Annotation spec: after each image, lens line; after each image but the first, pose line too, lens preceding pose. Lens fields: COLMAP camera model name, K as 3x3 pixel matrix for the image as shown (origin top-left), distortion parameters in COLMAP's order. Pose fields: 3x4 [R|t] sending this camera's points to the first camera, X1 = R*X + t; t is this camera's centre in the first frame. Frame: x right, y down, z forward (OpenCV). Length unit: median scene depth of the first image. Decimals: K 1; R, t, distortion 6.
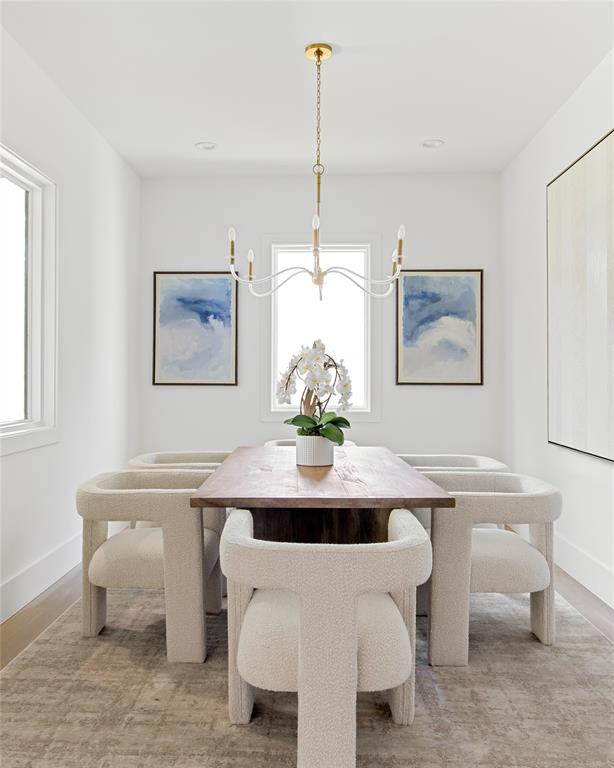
lens RADIAL K [[629.3, 0, 306.0], [0, 629.3, 380.7], [0, 0, 1]] dist [-0.068607, -0.002465]
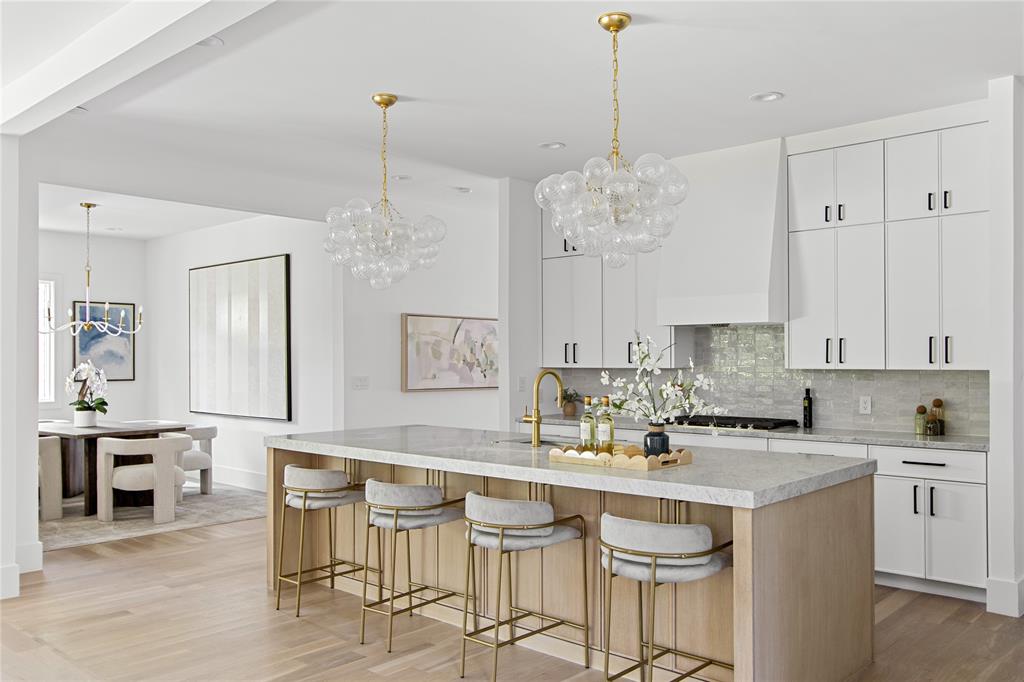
lens RADIAL K [[891.1, 0, 529.0], [0, 891.1, 364.0], [0, 0, 1]] dist [0.005477, 0.006722]
pose [[0.654808, -0.004061, 0.755785, -0.718399], [0.002168, 0.999992, 0.003495, -0.038322], [-0.755793, -0.000650, 0.654811, -1.120418]]
